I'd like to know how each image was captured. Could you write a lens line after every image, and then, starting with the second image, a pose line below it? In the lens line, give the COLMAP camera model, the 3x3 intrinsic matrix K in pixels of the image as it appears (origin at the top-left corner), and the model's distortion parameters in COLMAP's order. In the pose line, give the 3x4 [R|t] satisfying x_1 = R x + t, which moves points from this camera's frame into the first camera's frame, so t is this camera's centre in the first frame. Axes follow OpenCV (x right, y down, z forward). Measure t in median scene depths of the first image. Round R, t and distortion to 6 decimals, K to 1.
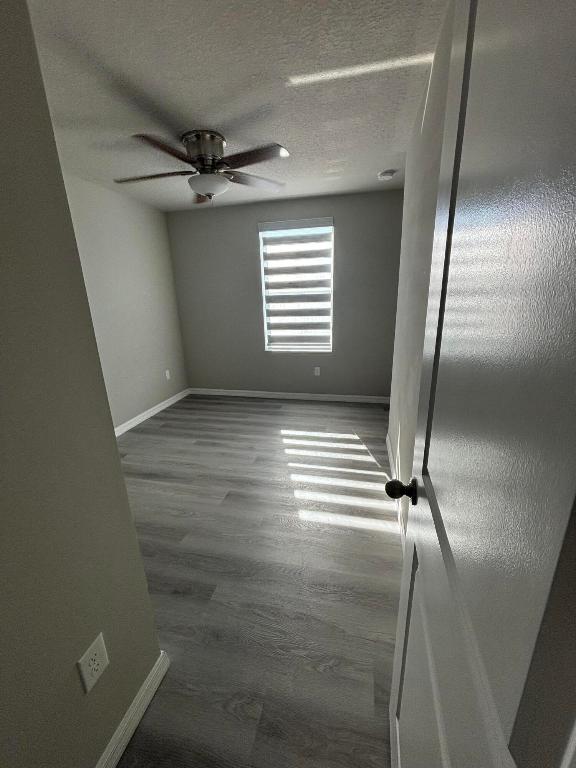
lens RADIAL K [[307.2, 0, 285.8], [0, 307.2, 381.7], [0, 0, 1]] dist [-0.001499, -0.000321]
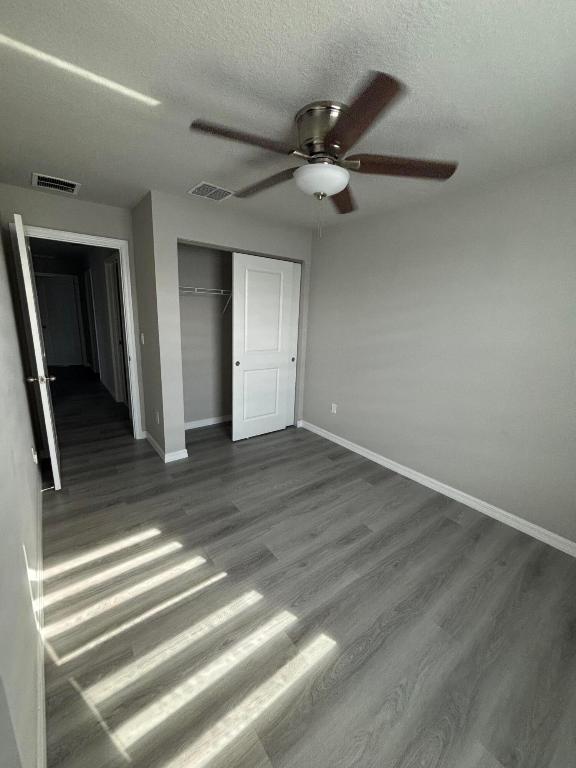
lens RADIAL K [[310.9, 0, 294.5], [0, 310.9, 383.3], [0, 0, 1]] dist [0.000672, -0.000182]
pose [[-0.609568, 0.186075, -0.770586, 0.340032], [-0.241809, 0.882091, 0.404282, -0.387602], [0.754954, 0.432772, -0.492700, 1.168597]]
